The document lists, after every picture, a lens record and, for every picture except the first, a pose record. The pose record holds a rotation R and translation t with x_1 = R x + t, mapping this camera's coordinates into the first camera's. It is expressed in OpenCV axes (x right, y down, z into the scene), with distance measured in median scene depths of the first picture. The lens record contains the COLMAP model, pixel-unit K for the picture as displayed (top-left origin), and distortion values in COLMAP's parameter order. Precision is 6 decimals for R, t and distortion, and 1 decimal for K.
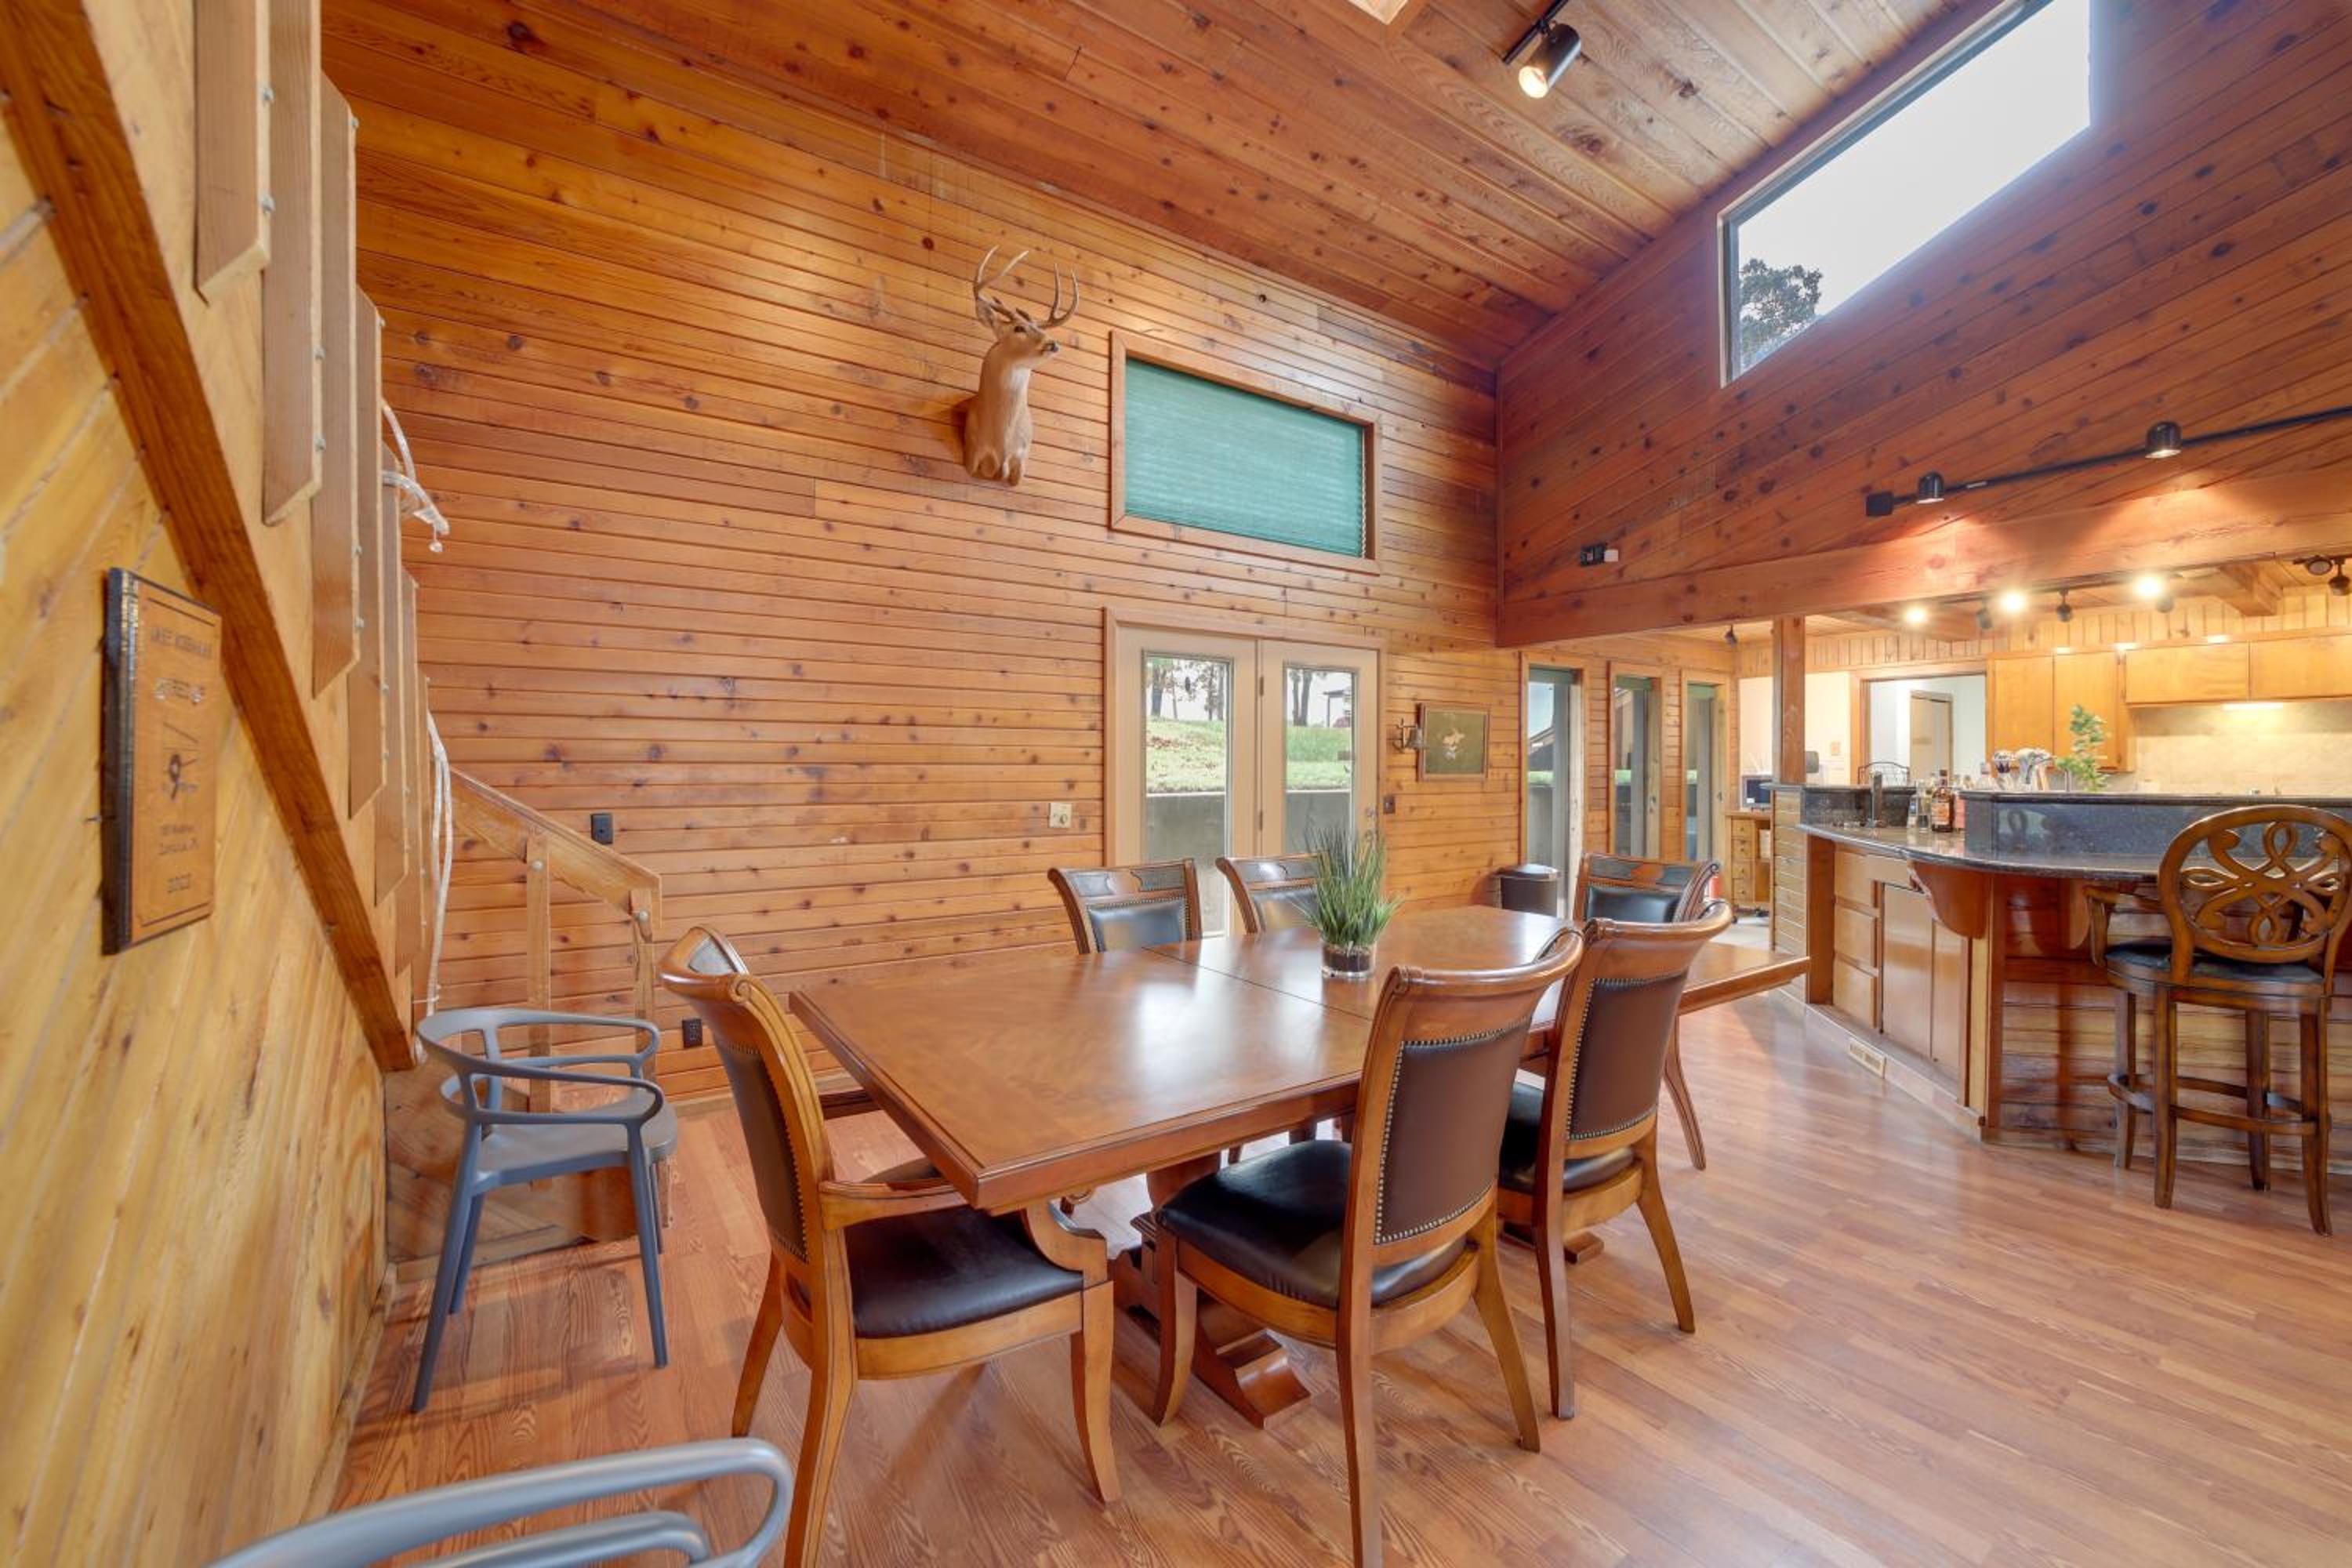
lens RADIAL K [[891.2, 0, 1176.0], [0, 891.2, 784.0], [0, 0, 1]] dist [-0.022778, 0.000191]
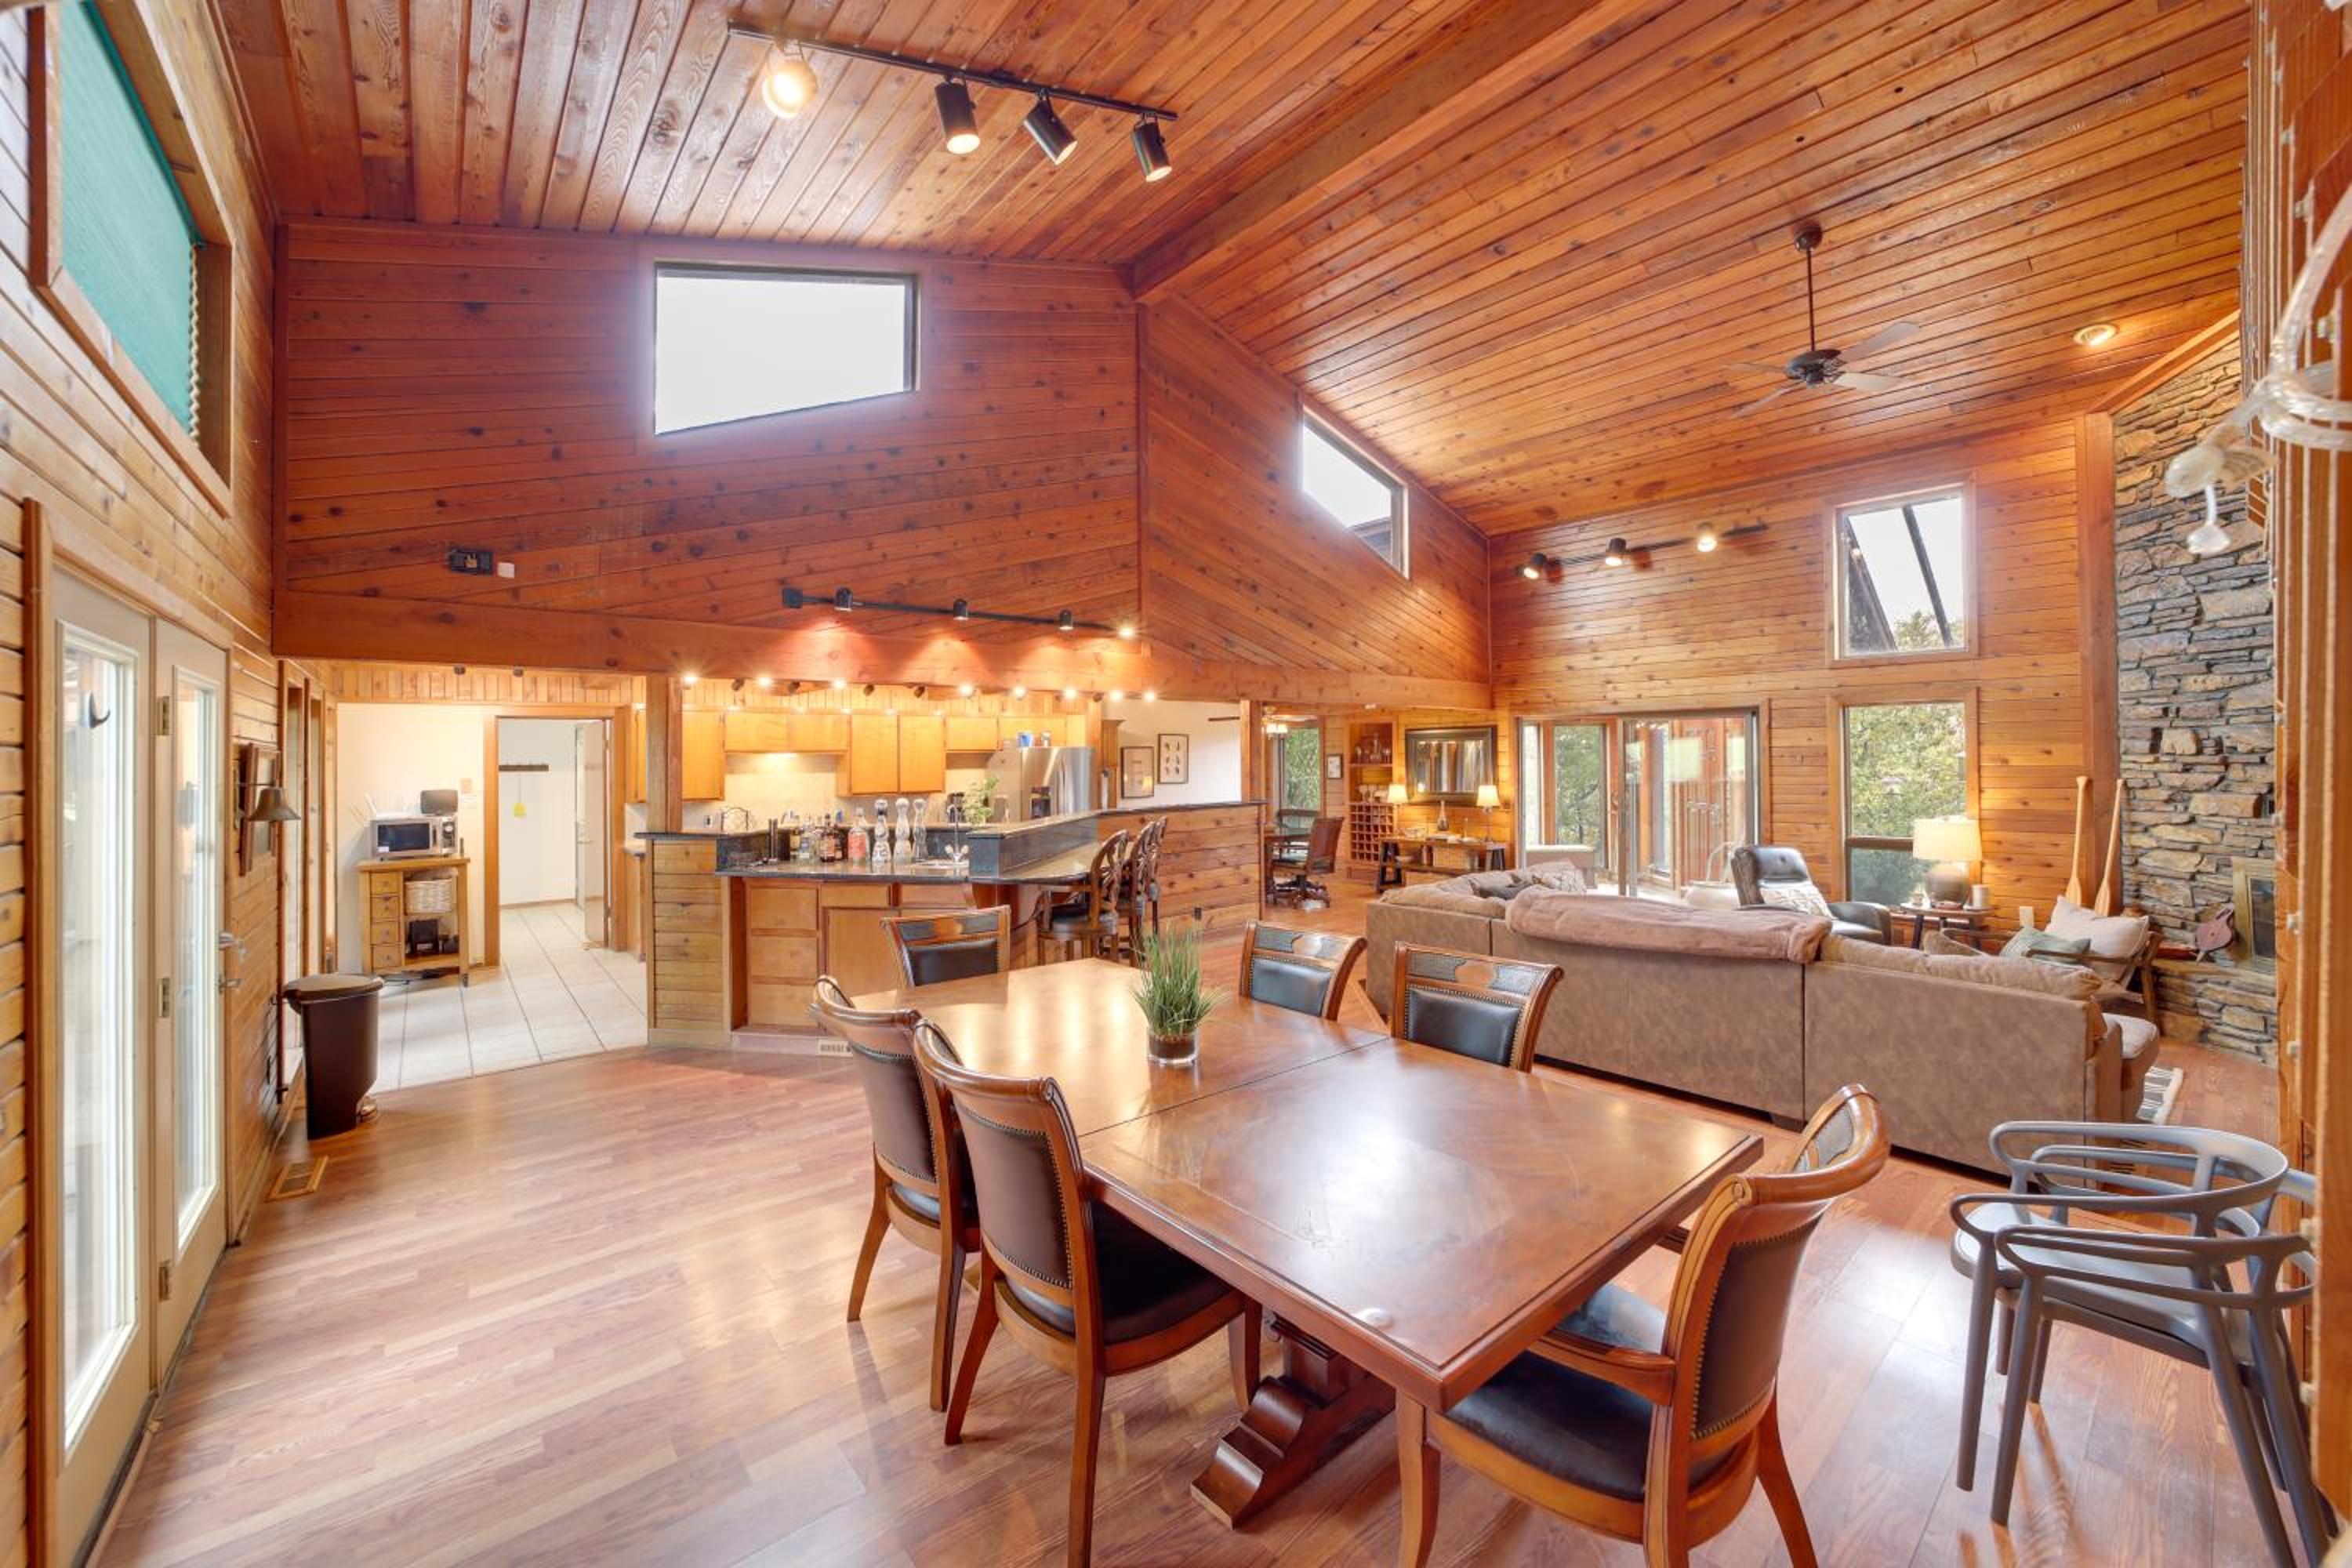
lens RADIAL K [[891.2, 0, 1176.0], [0, 891.2, 784.0], [0, 0, 1]] dist [-0.022778, 0.000191]
pose [[-0.088775, -0.028669, 0.995639, -0.423474], [0.036145, 0.998835, 0.031984, -0.072779], [-0.995396, 0.038827, -0.087635, 0.524398]]
